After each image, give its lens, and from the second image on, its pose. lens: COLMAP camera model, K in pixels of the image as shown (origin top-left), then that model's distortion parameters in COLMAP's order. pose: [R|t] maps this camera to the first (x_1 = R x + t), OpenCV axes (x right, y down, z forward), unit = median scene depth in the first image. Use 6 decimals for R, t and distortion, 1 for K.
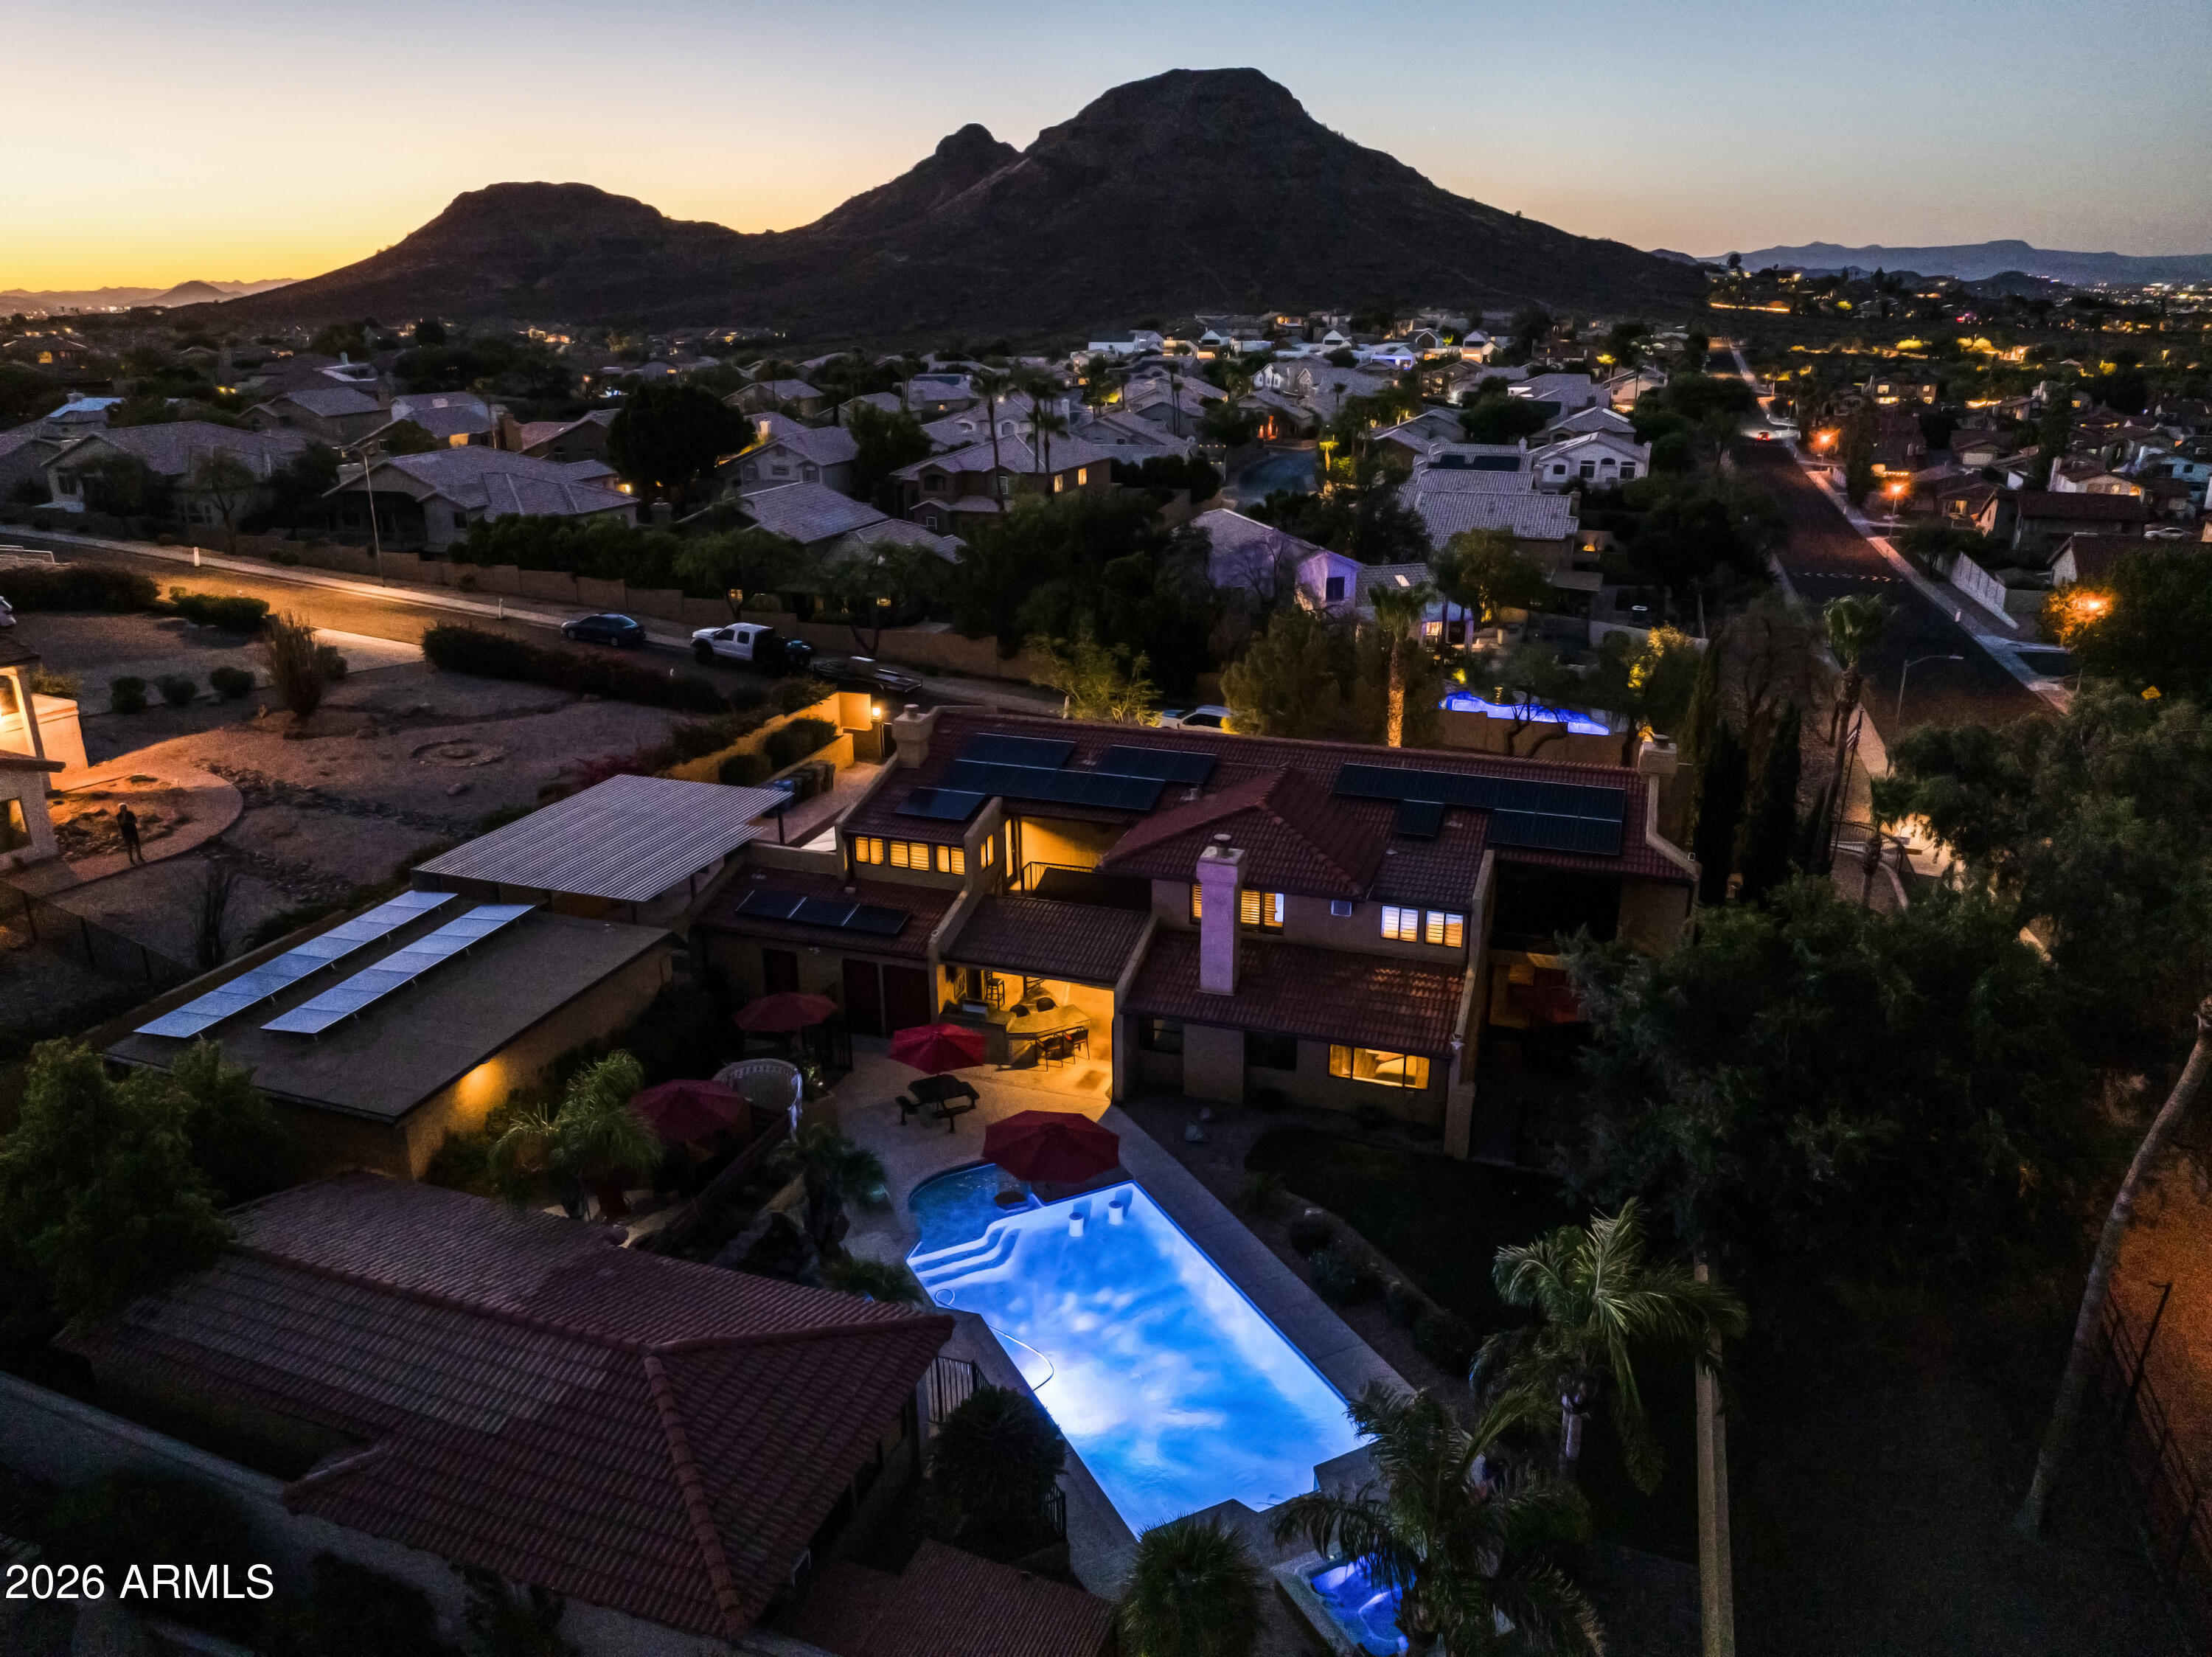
lens RADIAL K [[1544.9, 0, 1106.0], [0, 1544.9, 828.5], [0, 0, 1]] dist [-0.036852, 0.005292]
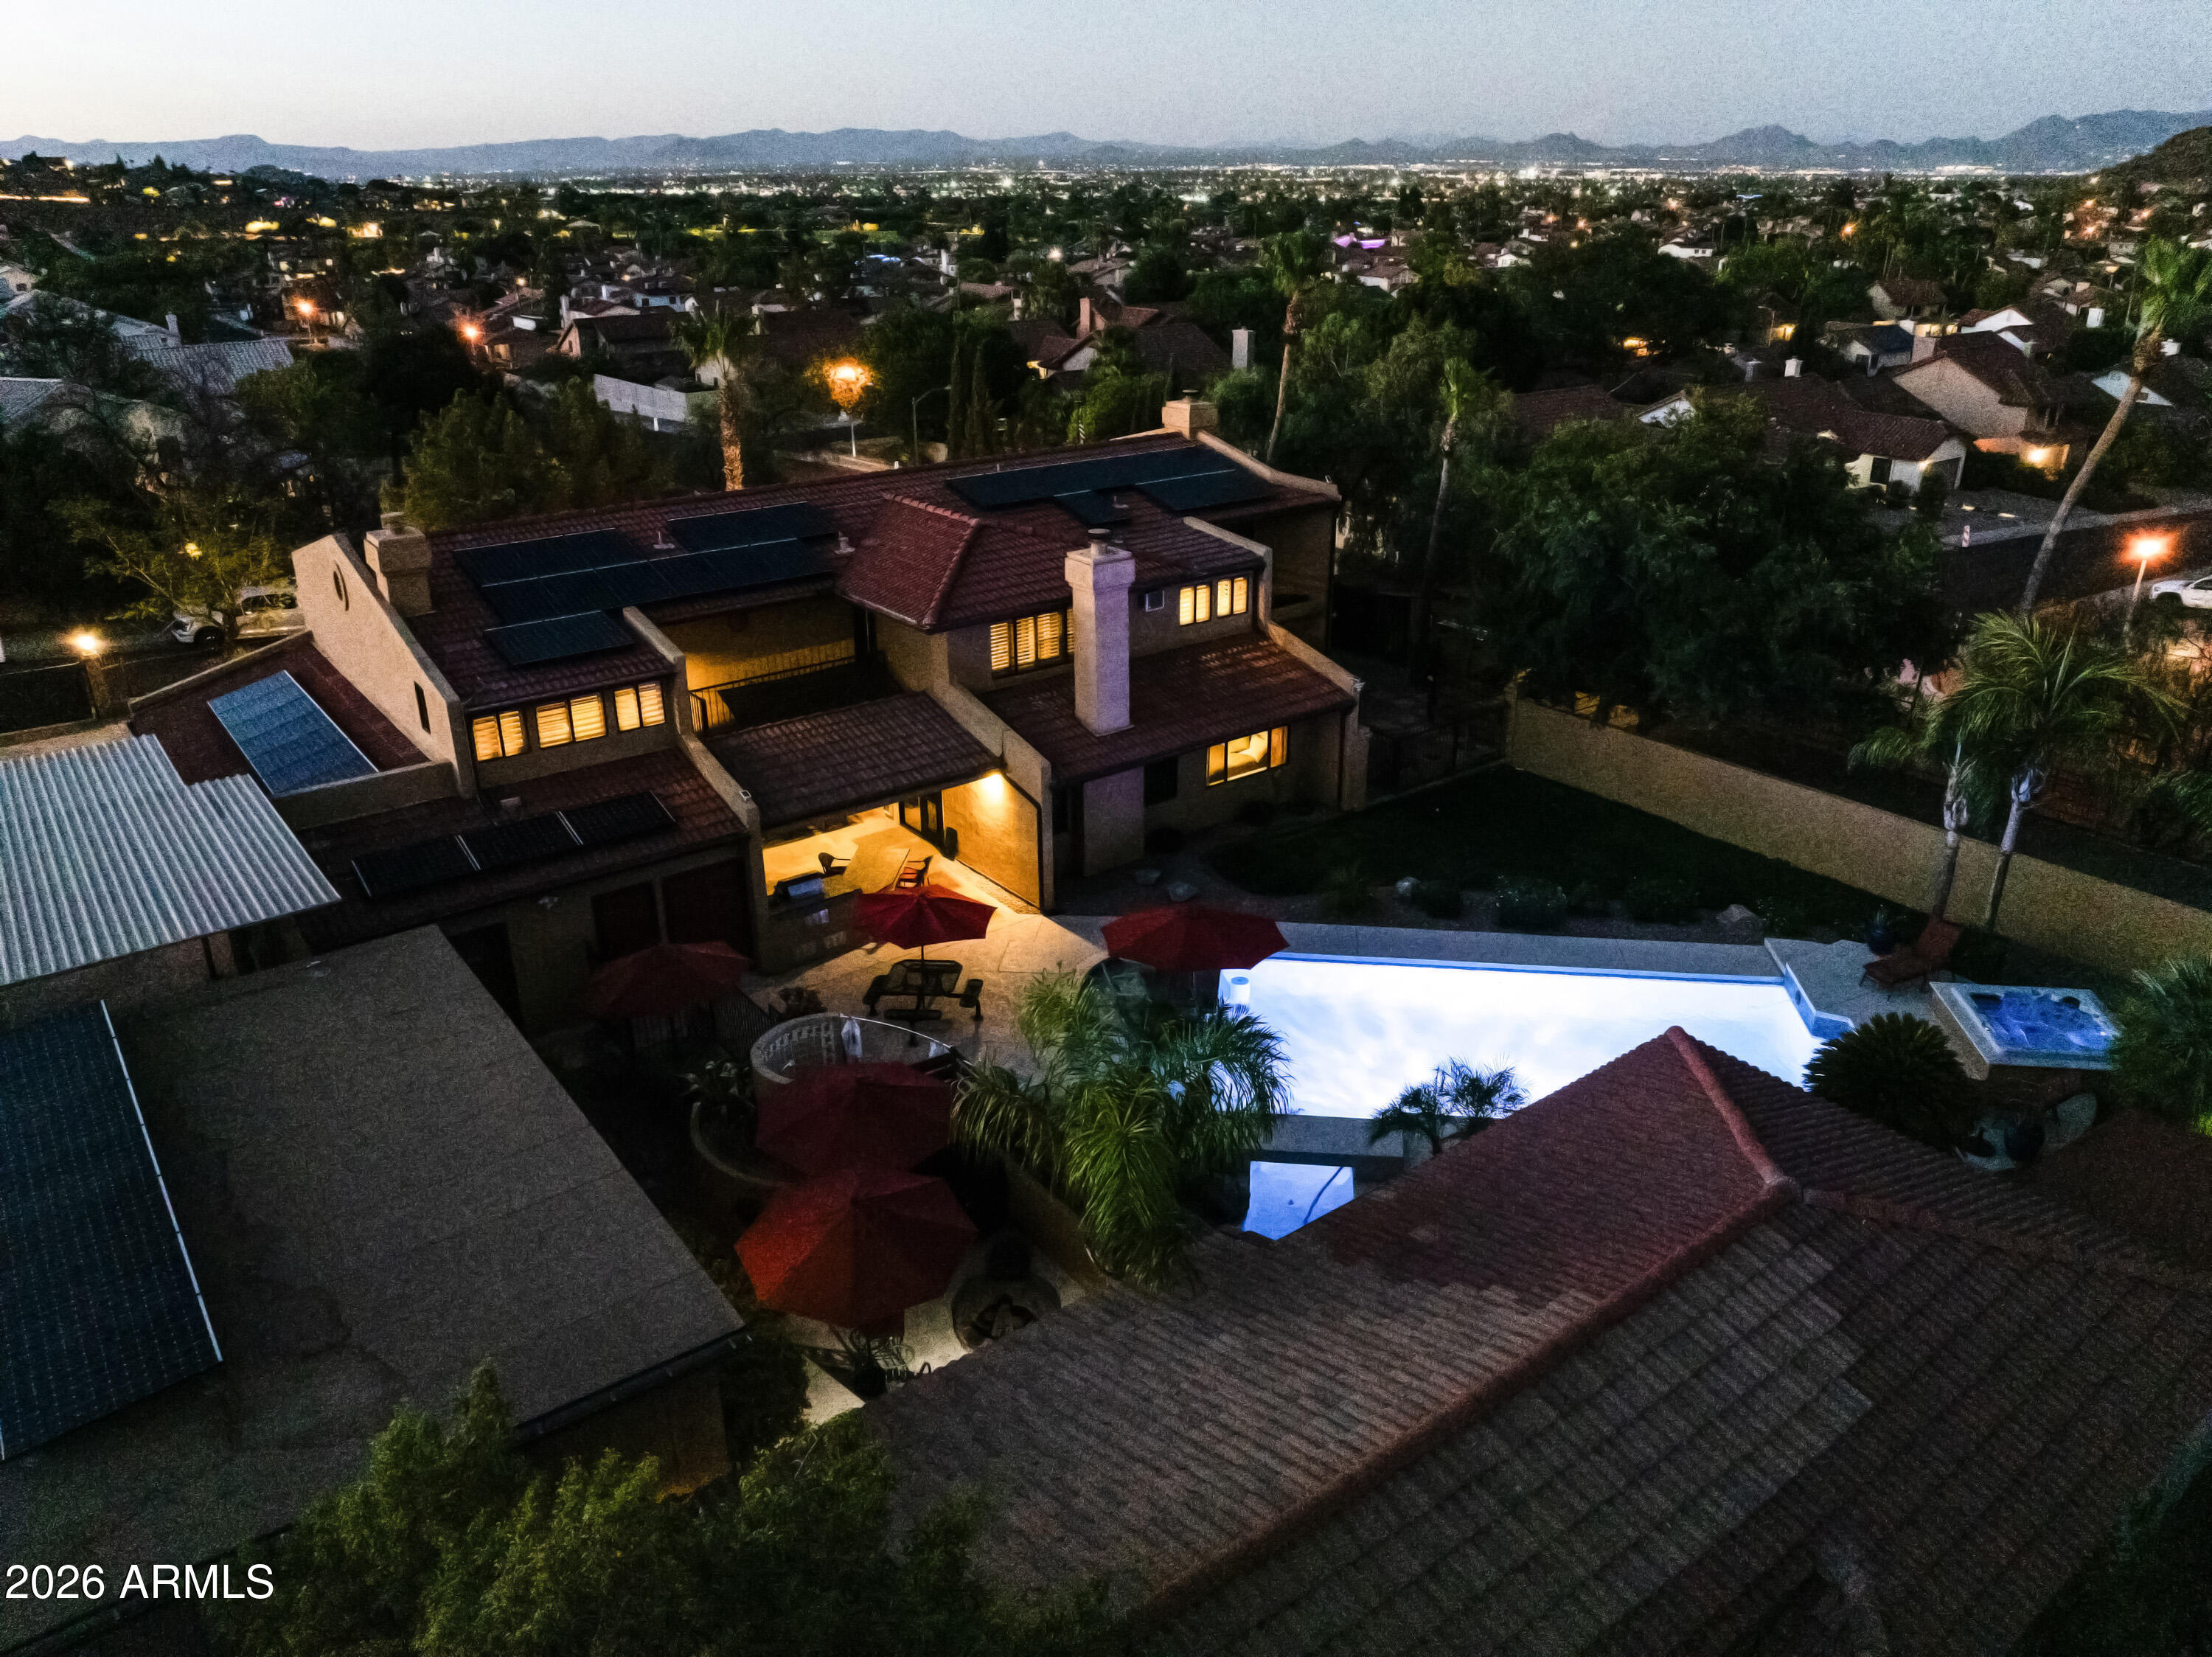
lens RADIAL K [[1544.9, 0, 1106.0], [0, 1544.9, 828.5], [0, 0, 1]] dist [-0.036852, 0.005292]
pose [[0.556478, -0.320487, 0.766564, -0.499648], [0.272826, 0.941938, 0.195753, -0.004656], [-0.784792, 0.100206, 0.611605, 0.450416]]
